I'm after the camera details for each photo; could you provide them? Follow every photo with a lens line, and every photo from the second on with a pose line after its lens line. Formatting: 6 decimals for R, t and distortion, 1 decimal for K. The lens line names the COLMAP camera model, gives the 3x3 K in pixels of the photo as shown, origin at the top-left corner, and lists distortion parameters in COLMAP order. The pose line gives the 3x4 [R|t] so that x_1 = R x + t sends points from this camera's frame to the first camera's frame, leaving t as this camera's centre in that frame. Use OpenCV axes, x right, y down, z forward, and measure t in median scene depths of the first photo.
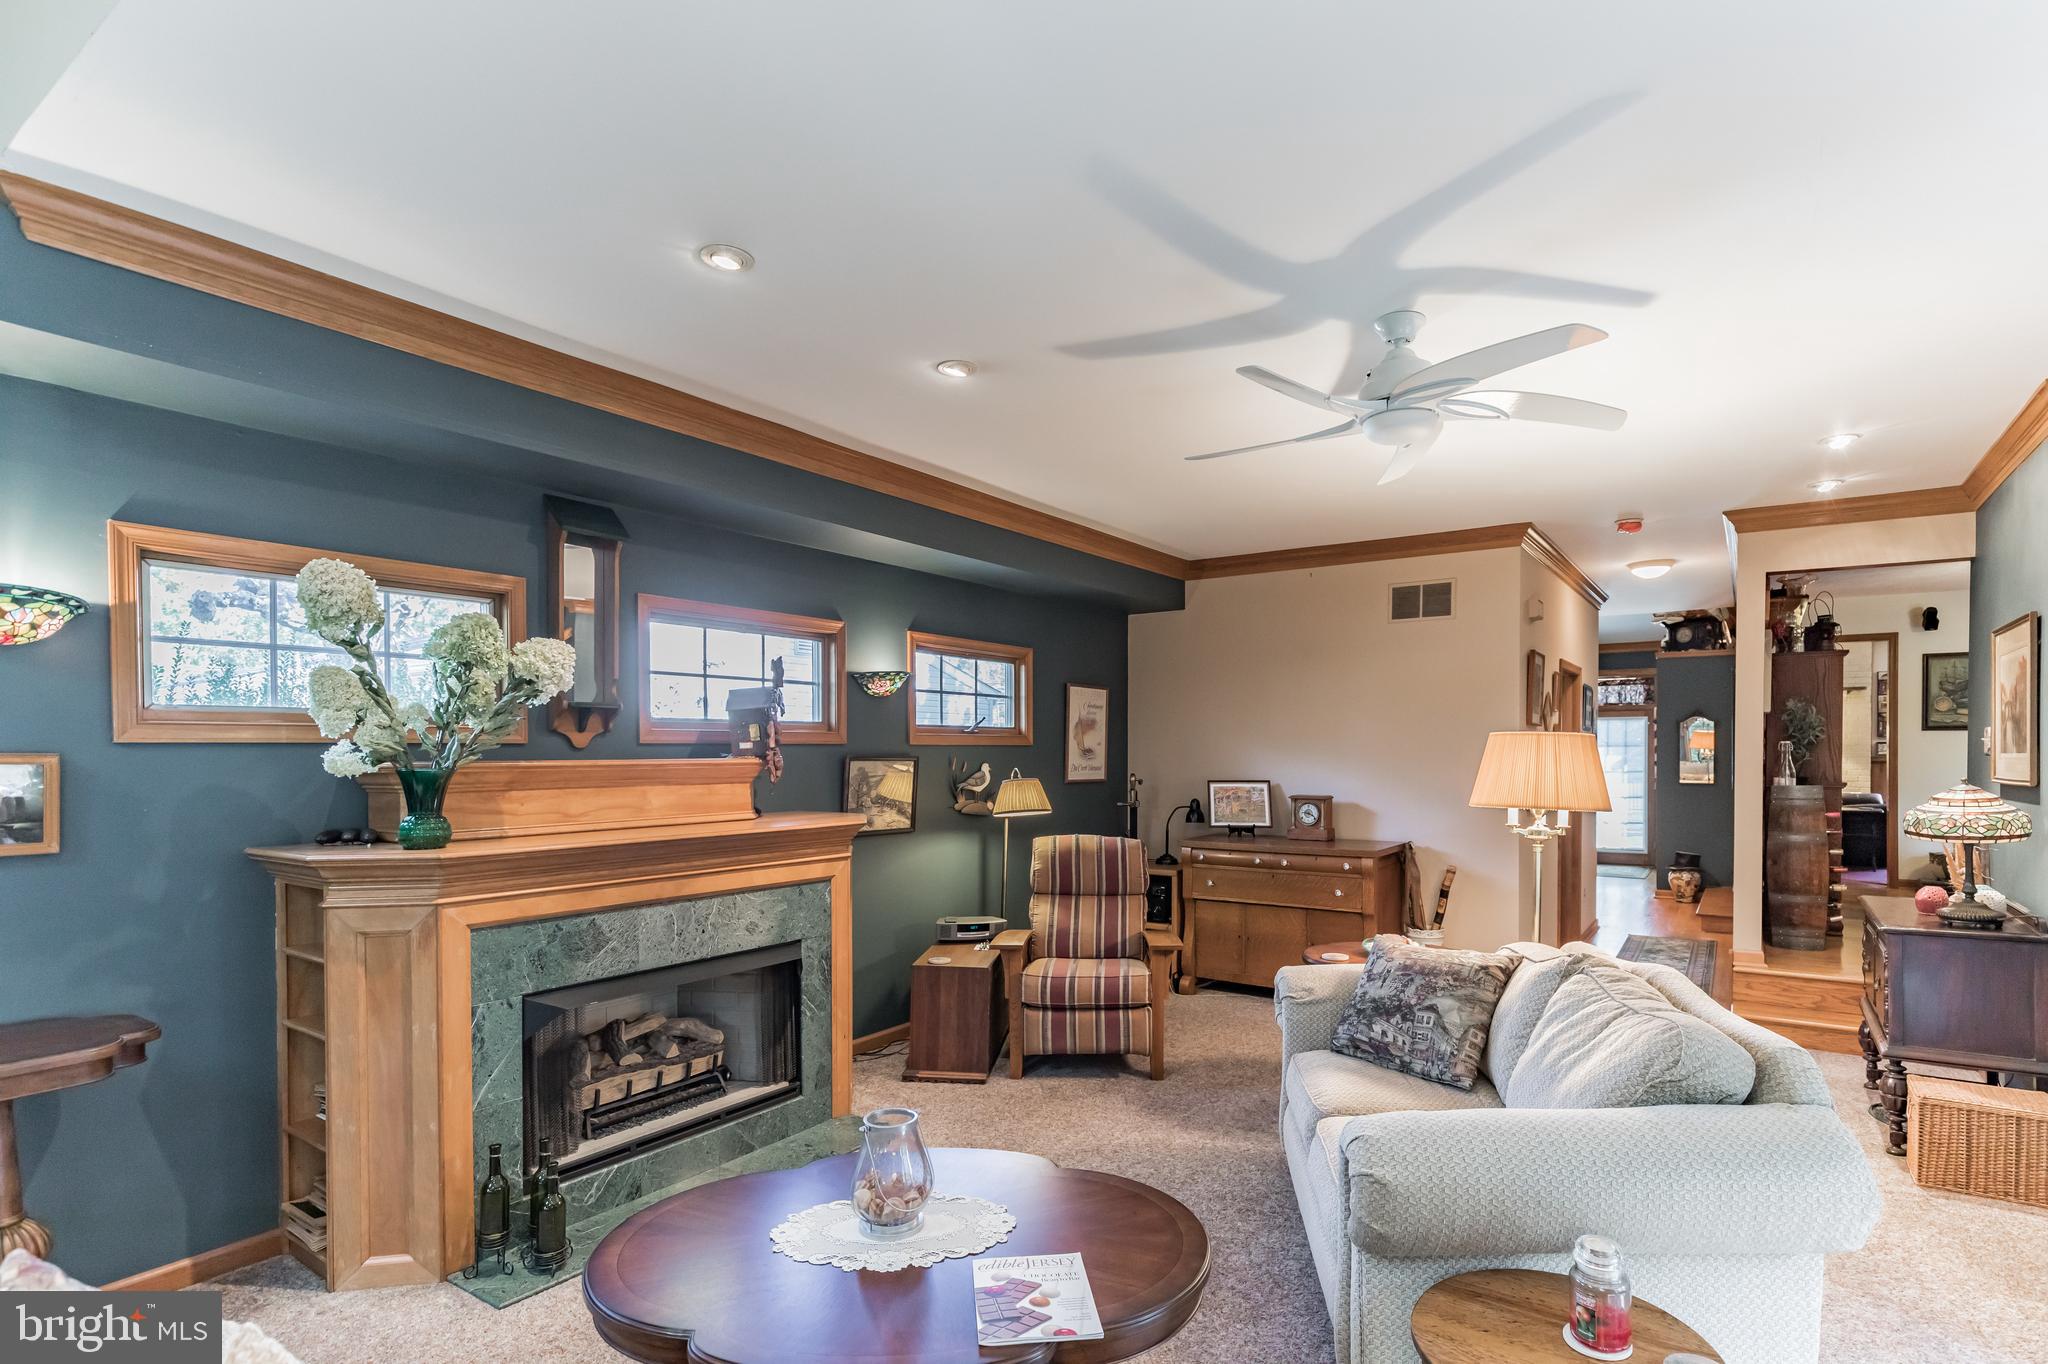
lens RADIAL K [[986.9, 0, 1037.4], [0, 986.9, 754.8], [0, 0, 1]] dist [-0.001095, -0.000533]
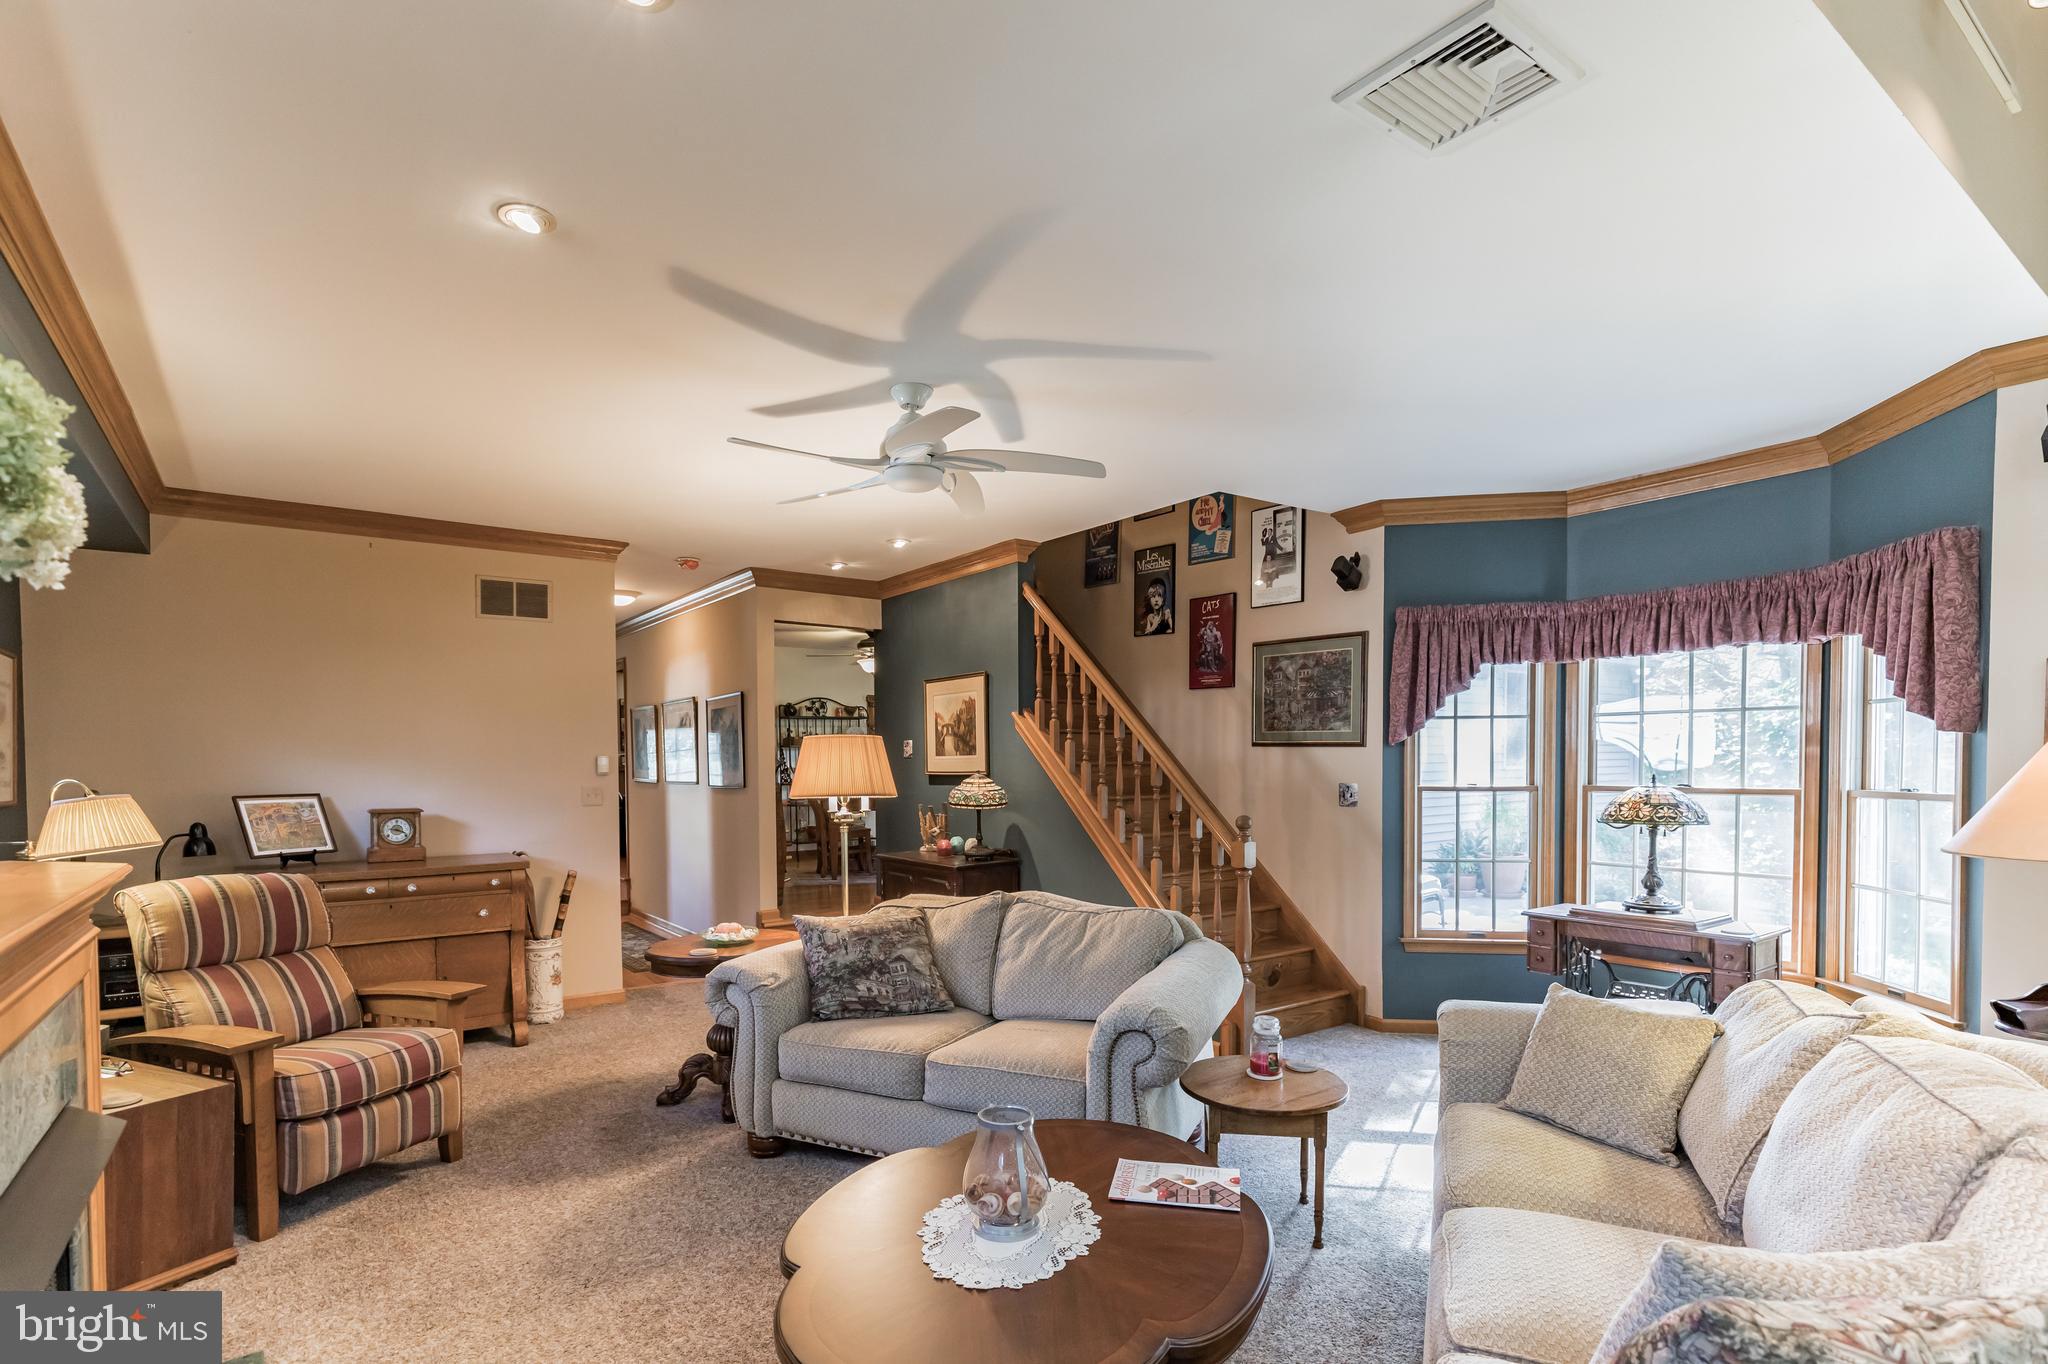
lens RADIAL K [[986.9, 0, 1013.9], [0, 986.9, 776.5], [0, 0, 1]] dist [-0.001095, -0.000533]
pose [[0.360207, -0.014781, 0.932755, -0.445638], [0.010052, 0.999878, 0.011963, 0.012303], [-0.932818, 0.005067, 0.360311, 0.278630]]
